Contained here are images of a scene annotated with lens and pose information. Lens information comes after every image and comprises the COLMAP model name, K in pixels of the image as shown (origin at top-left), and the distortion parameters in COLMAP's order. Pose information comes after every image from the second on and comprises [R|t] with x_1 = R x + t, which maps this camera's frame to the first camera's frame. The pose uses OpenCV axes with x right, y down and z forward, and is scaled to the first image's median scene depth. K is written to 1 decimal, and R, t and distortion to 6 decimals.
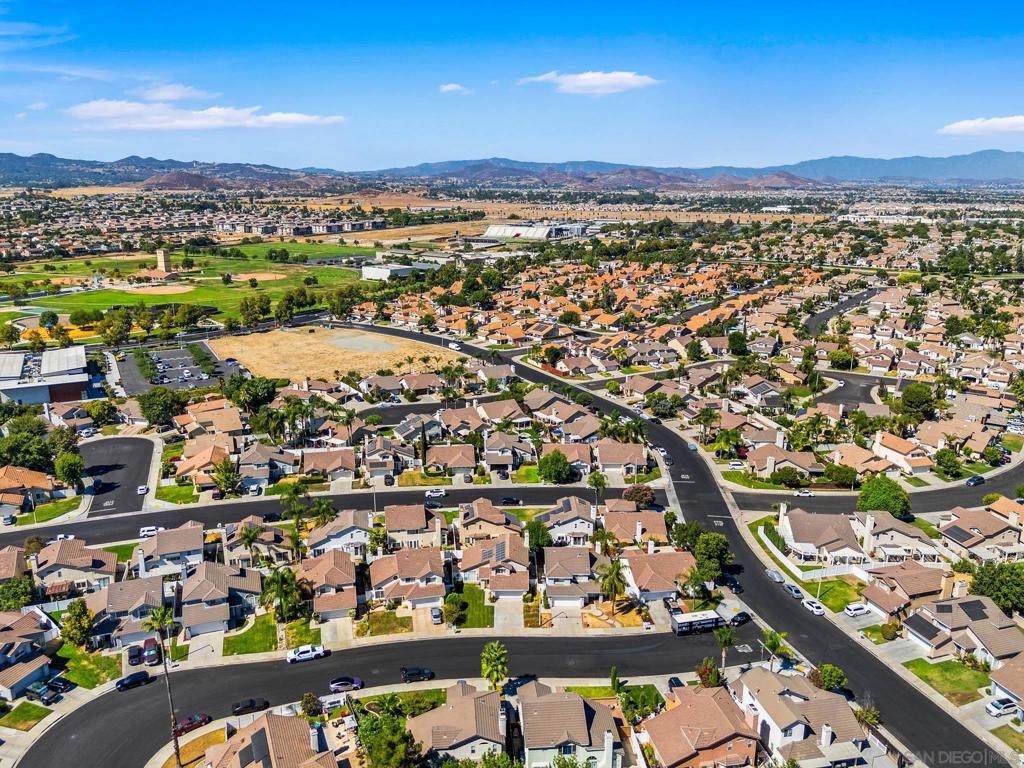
lens RADIAL K [[768.8, 0, 512.0], [0, 768.8, 384.0], [0, 0, 1]] dist [0.063669, -0.057495]
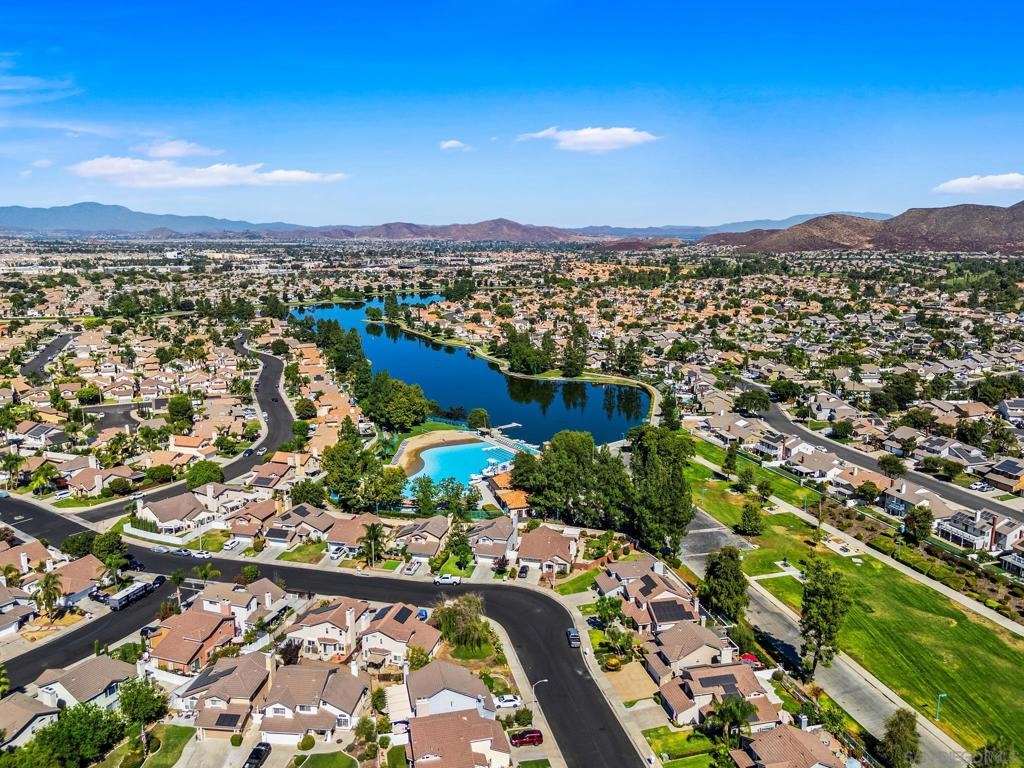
lens RADIAL K [[768.8, 0, 512.0], [0, 768.8, 384.0], [0, 0, 1]] dist [0.063669, -0.057495]
pose [[0.525268, -0.163768, 0.835029, -0.292549], [0.214762, 0.975052, 0.056136, 0.031037], [-0.823390, 0.149846, 0.547335, -0.151460]]
